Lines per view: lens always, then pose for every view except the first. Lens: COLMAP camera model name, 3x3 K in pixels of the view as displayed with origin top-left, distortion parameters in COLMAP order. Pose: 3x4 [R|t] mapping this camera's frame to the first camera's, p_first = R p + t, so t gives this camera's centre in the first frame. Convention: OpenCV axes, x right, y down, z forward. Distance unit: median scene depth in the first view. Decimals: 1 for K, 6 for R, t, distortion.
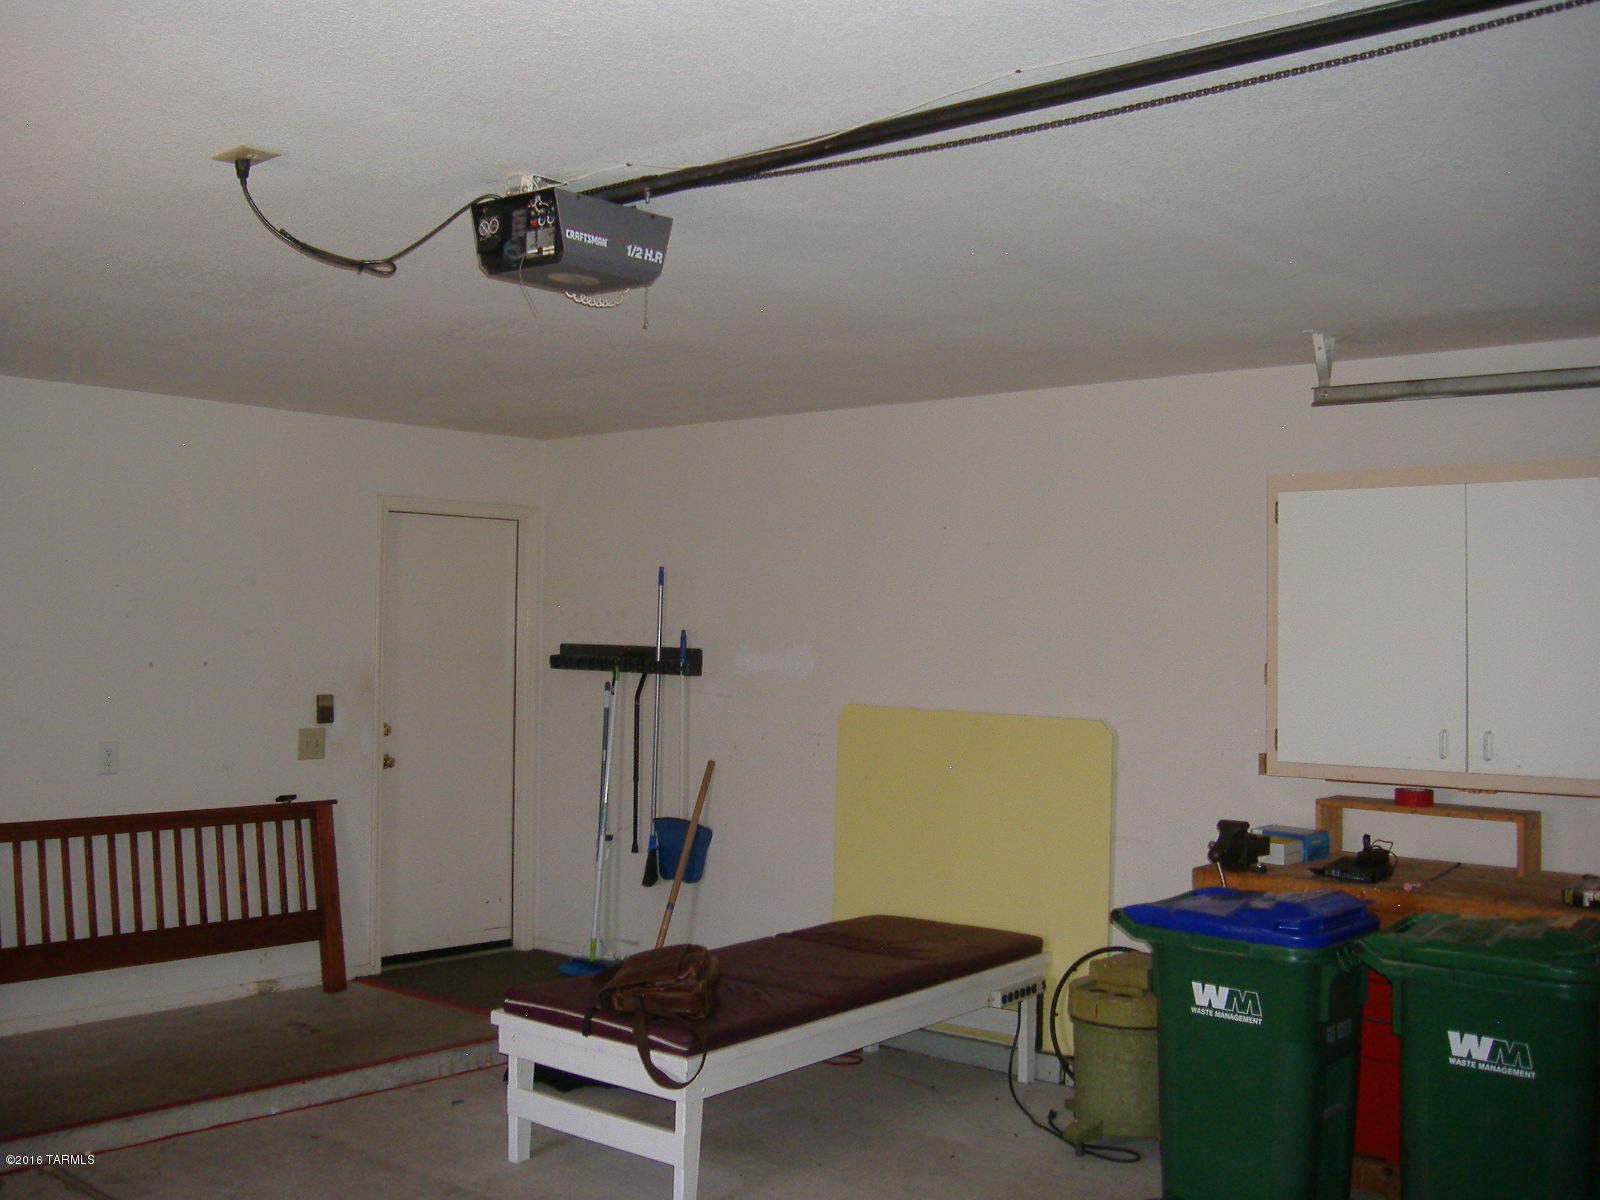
lens RADIAL K [[1662.8, 0, 800.0], [0, 1662.8, 600.0], [0, 0, 1]] dist [-0.110542, 0.060037]
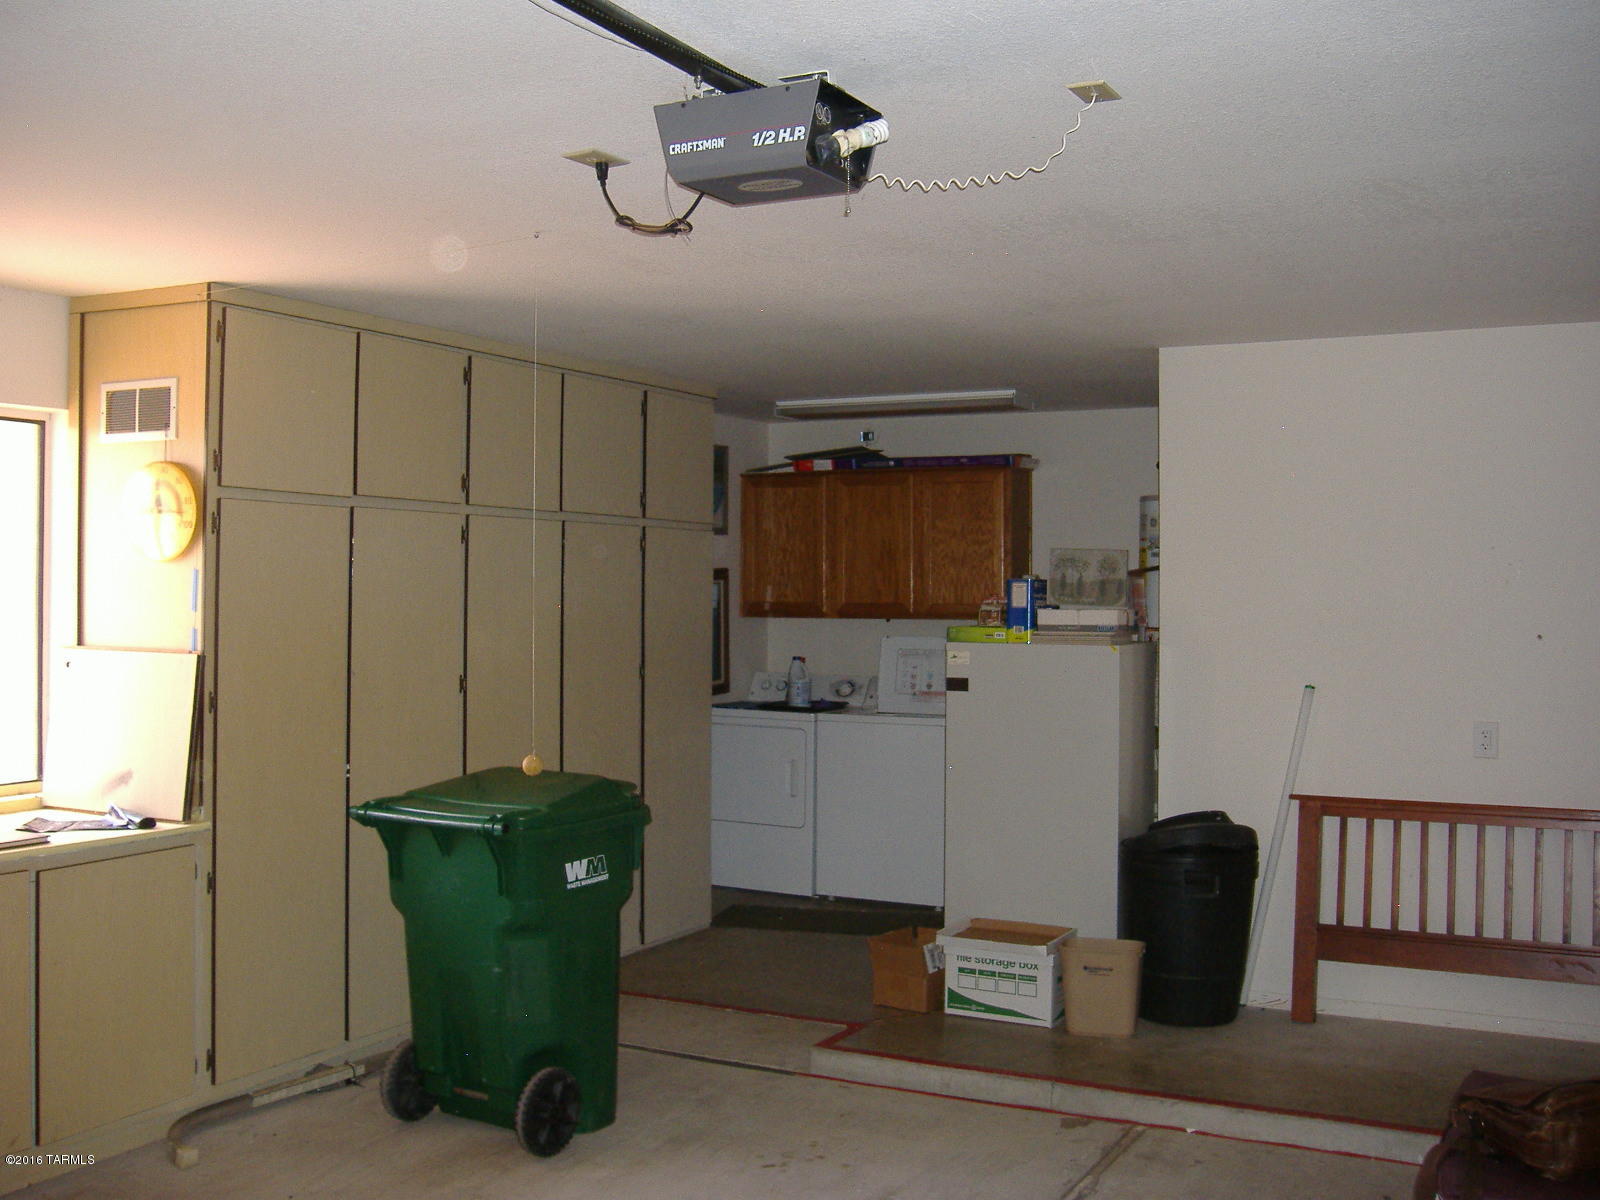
lens RADIAL K [[1696.2, 0, 832.6], [0, 1696.2, 598.8], [0, 0, 1]] dist [-0.136608, 0.143162]
pose [[0.219788, -0.005614, -0.975532, 0.506762], [0.017457, 0.999846, -0.001820, 0.017852], [0.975392, -0.016629, 0.219852, 0.575031]]
